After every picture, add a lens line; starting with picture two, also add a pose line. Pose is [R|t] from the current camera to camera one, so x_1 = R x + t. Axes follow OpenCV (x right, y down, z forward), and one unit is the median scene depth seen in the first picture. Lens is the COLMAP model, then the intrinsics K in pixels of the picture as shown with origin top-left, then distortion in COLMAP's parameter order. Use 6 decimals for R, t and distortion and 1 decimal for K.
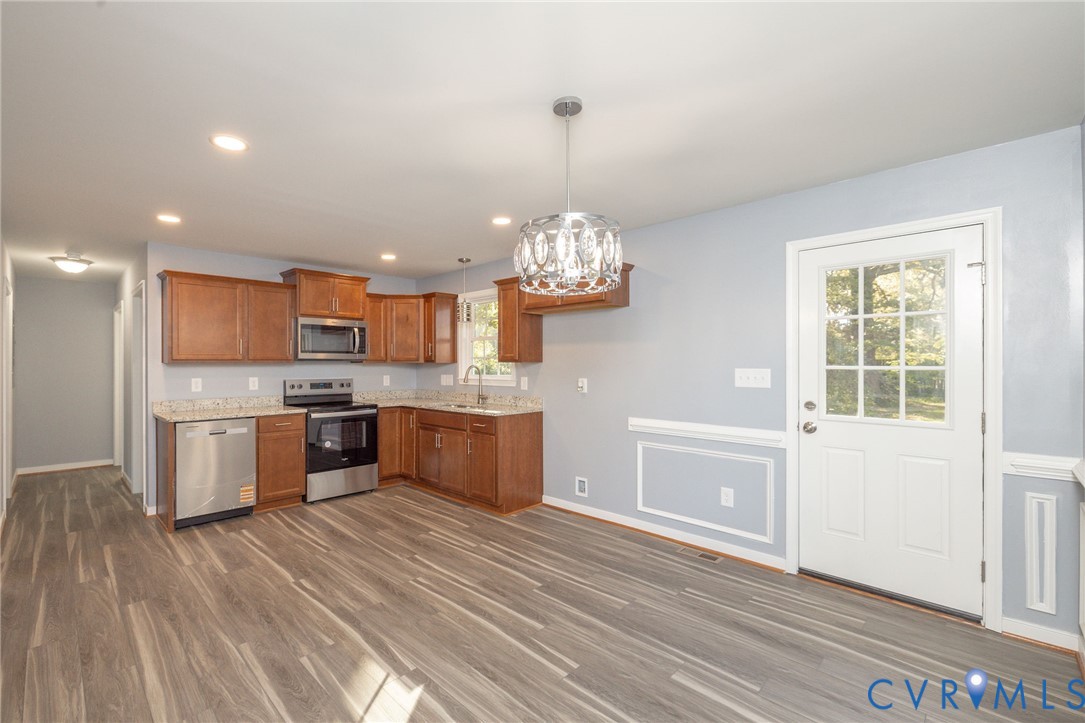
lens RADIAL K [[475.7, 0, 474.4], [0, 475.7, 365.1], [0, 0, 1]] dist [-0.001373, -0.000375]
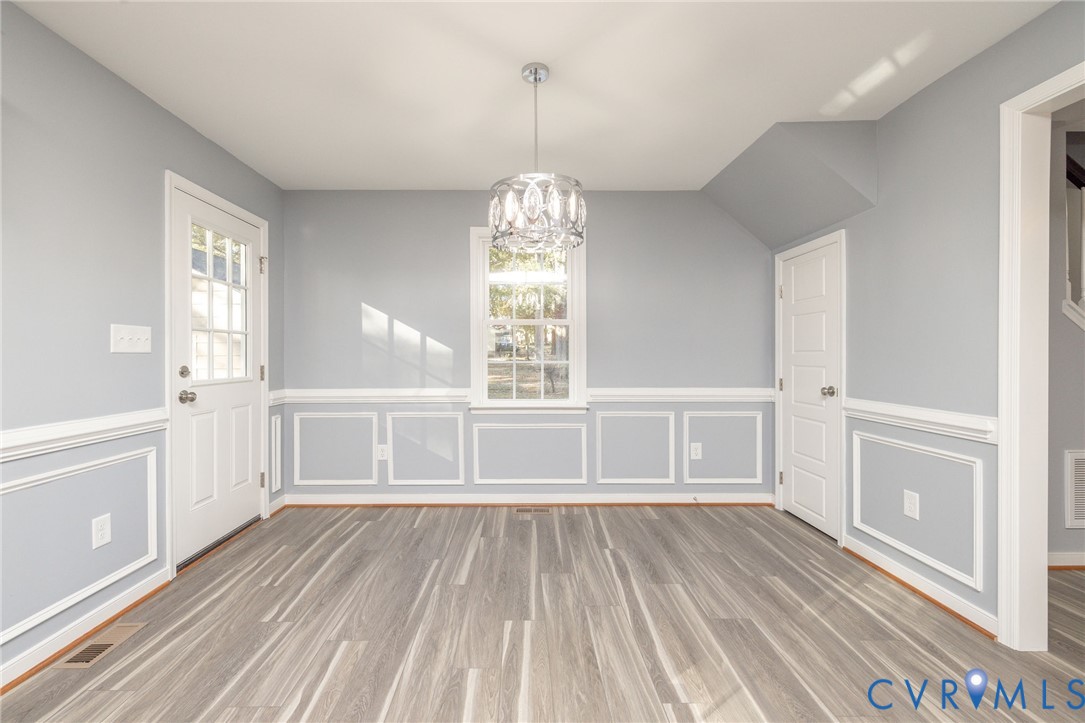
lens RADIAL K [[457.8, 0, 528.0], [0, 457.8, 358.4], [0, 0, 1]] dist [-0.001154, -0.000176]
pose [[-0.756400, -0.002280, 0.654105, -0.204291], [0.003481, 0.999966, 0.007511, 0.037012], [-0.654100, 0.007959, -0.756366, 0.791436]]
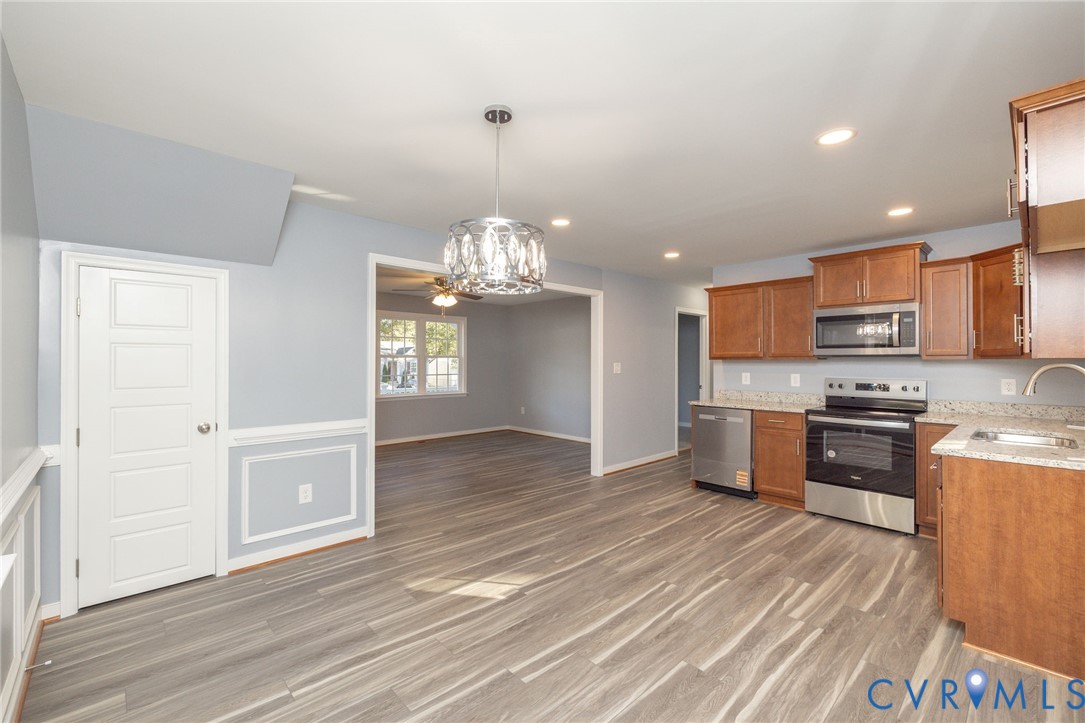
lens RADIAL K [[454.7, 0, 542.5], [0, 454.7, 361.5], [0, 0, 1]] dist [-0.000346, 0.000111]
pose [[0.013116, 0.002003, -0.999912, 0.525431], [-0.001282, 0.999997, 0.001987, -0.002197], [0.999913, 0.001256, 0.013119, 0.479566]]
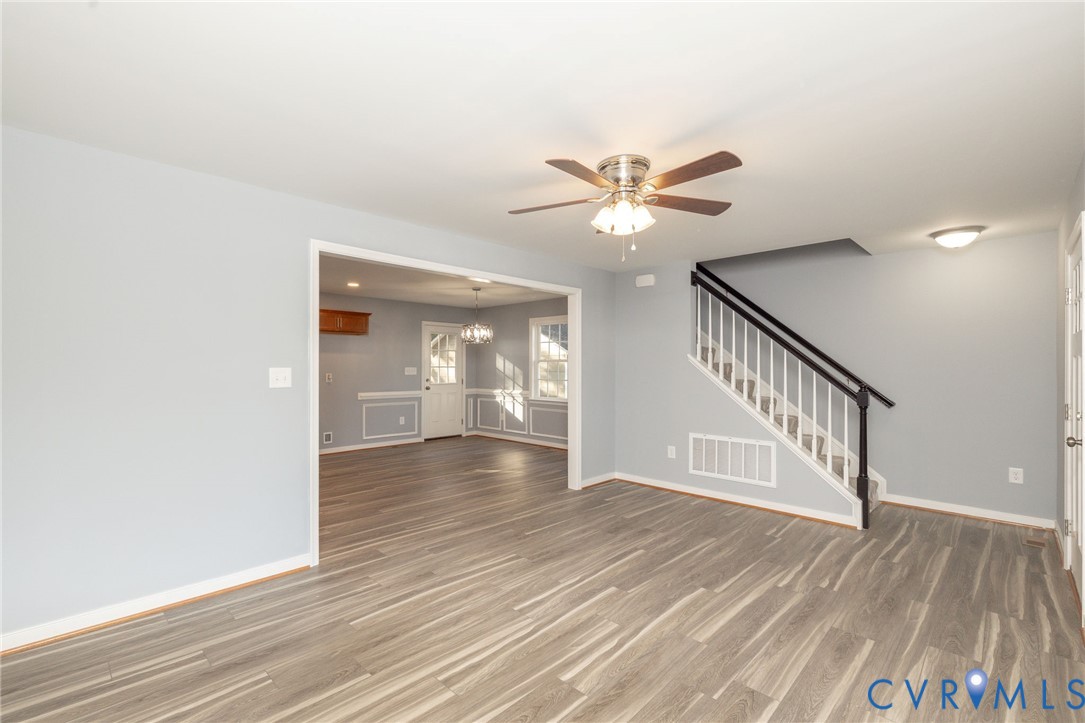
lens RADIAL K [[463.4, 0, 542.5], [0, 463.4, 361.5], [0, 0, 1]] dist [0.001278, 0.000334]
pose [[-0.081452, 0.017946, 0.996516, -1.369208], [0.001844, 0.999839, -0.017855, 0.014979], [-0.996676, 0.000383, -0.081472, 0.352125]]
